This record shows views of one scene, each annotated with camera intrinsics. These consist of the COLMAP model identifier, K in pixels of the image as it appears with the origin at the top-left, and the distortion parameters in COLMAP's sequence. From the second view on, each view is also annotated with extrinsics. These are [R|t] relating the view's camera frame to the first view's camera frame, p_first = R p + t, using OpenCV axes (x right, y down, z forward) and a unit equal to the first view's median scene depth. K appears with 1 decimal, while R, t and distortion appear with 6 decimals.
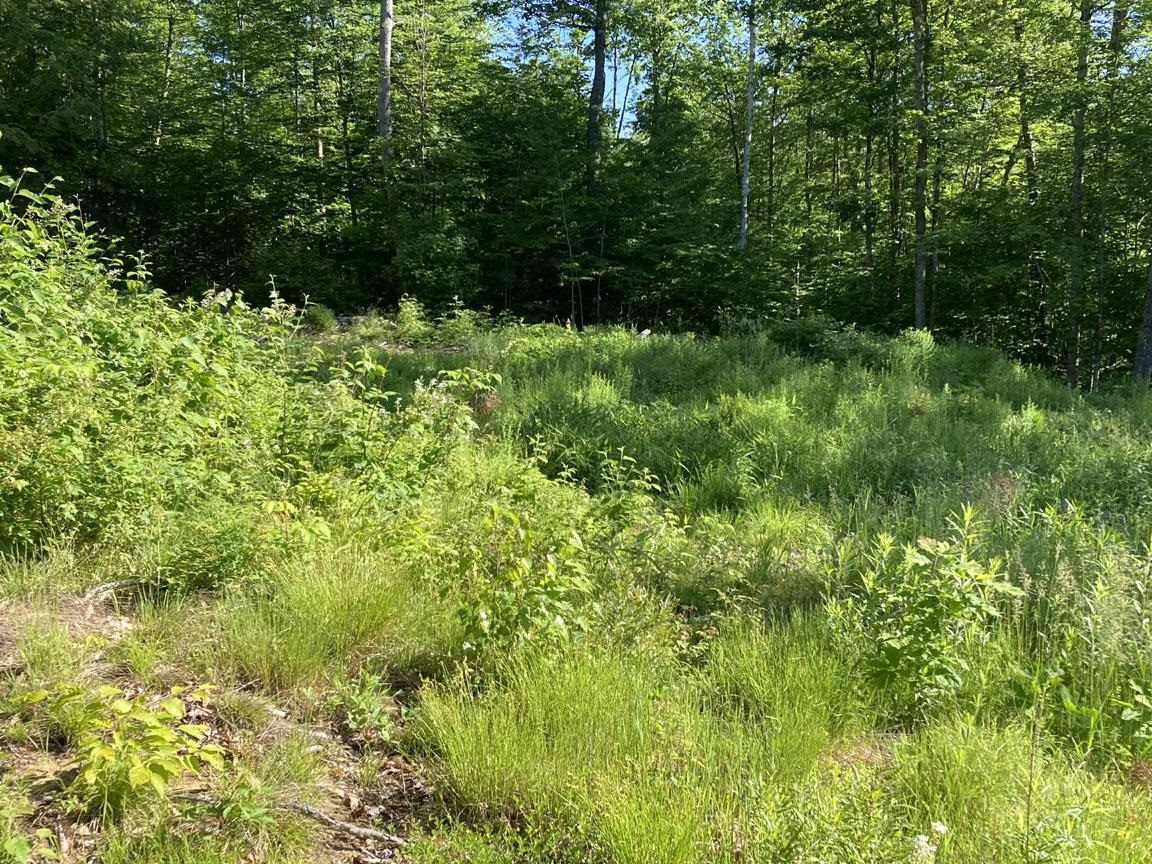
lens RADIAL K [[1181.9, 0, 576.4], [0, 1181.9, 432.4], [0, 0, 1]] dist [0.013238, 0.000000]
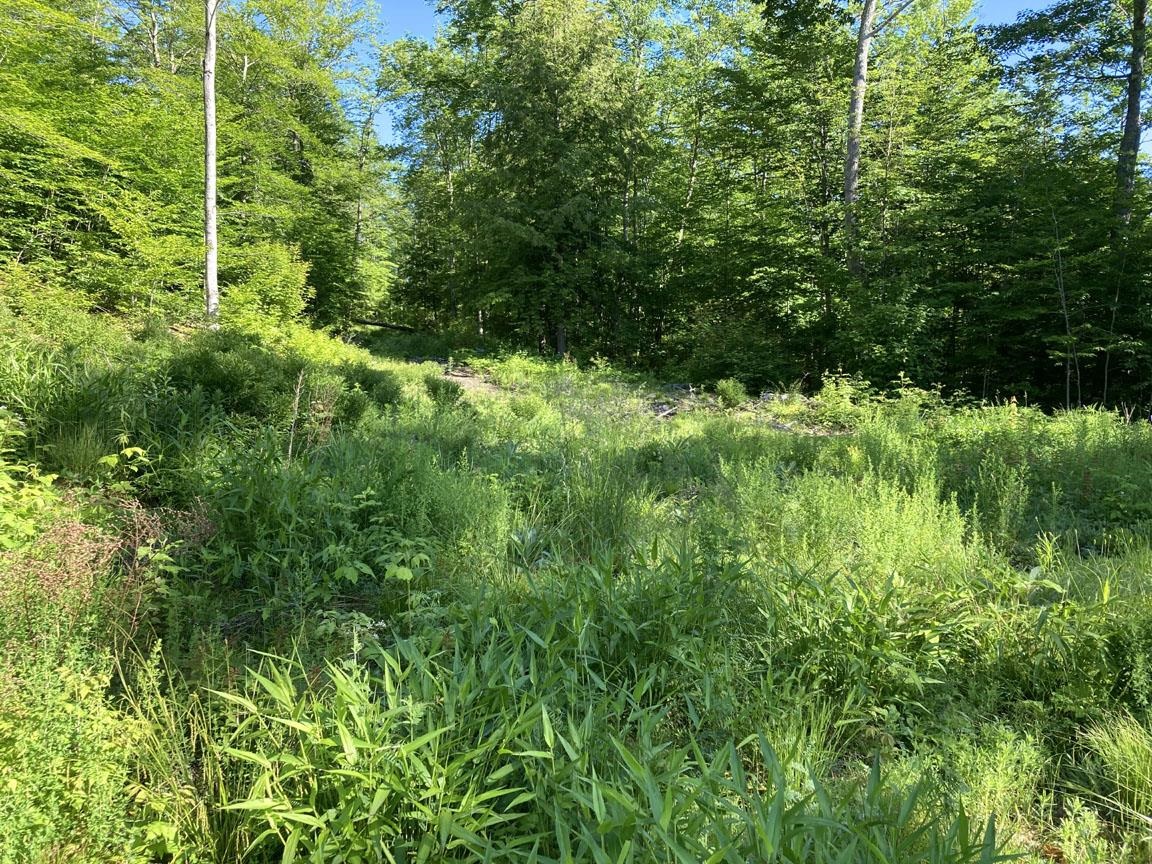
lens RADIAL K [[932.5, 0, 573.1], [0, 932.5, 430.8], [0, 0, 1]] dist [0.007051, -0.009877]
pose [[0.860940, 0.043260, -0.506864, 0.033208], [-0.077194, 0.995949, -0.046115, -0.021934], [0.502816, 0.078829, 0.860792, 0.279233]]
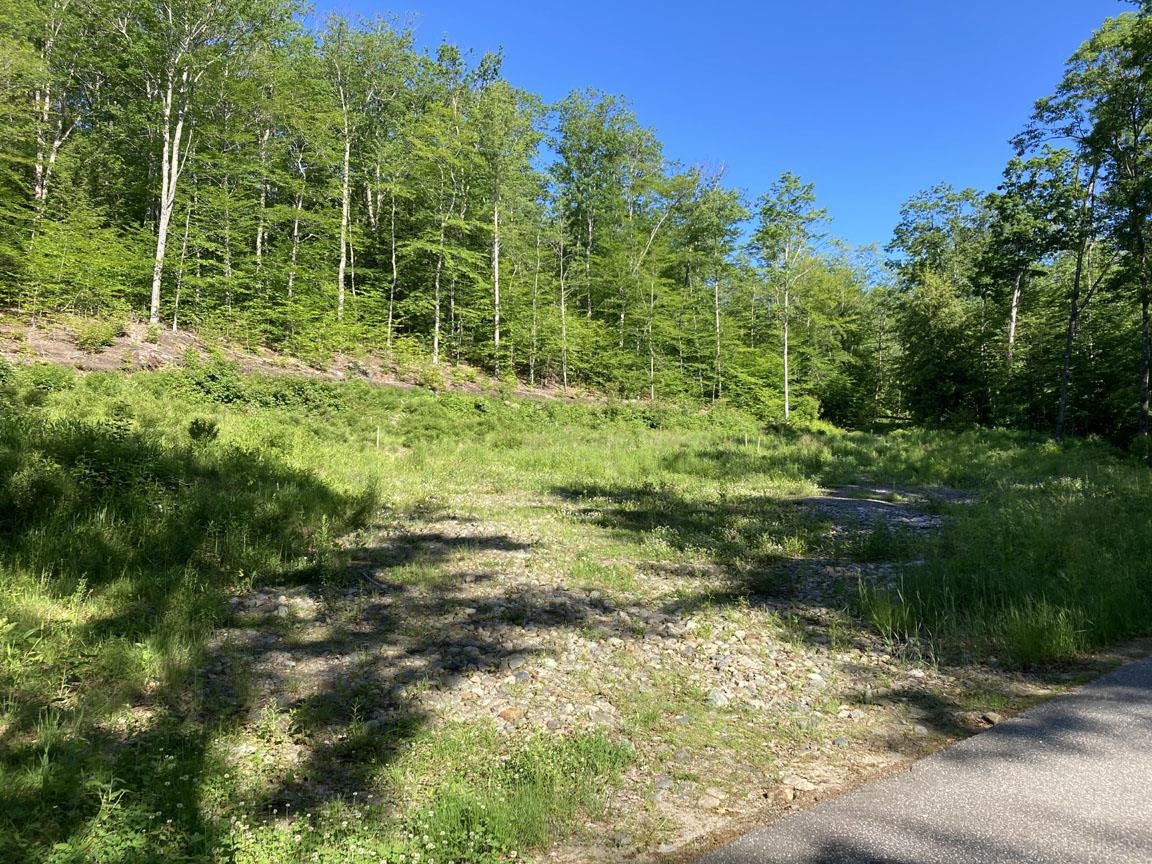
lens RADIAL K [[932.5, 0, 576.0], [0, 932.5, 431.5], [0, 0, 1]] dist [0.007051, -0.009877]
pose [[0.377175, -0.038814, -0.925328, 1.373143], [-0.113349, 0.989676, -0.087716, 0.170803], [0.919180, 0.137969, 0.368881, -0.588386]]
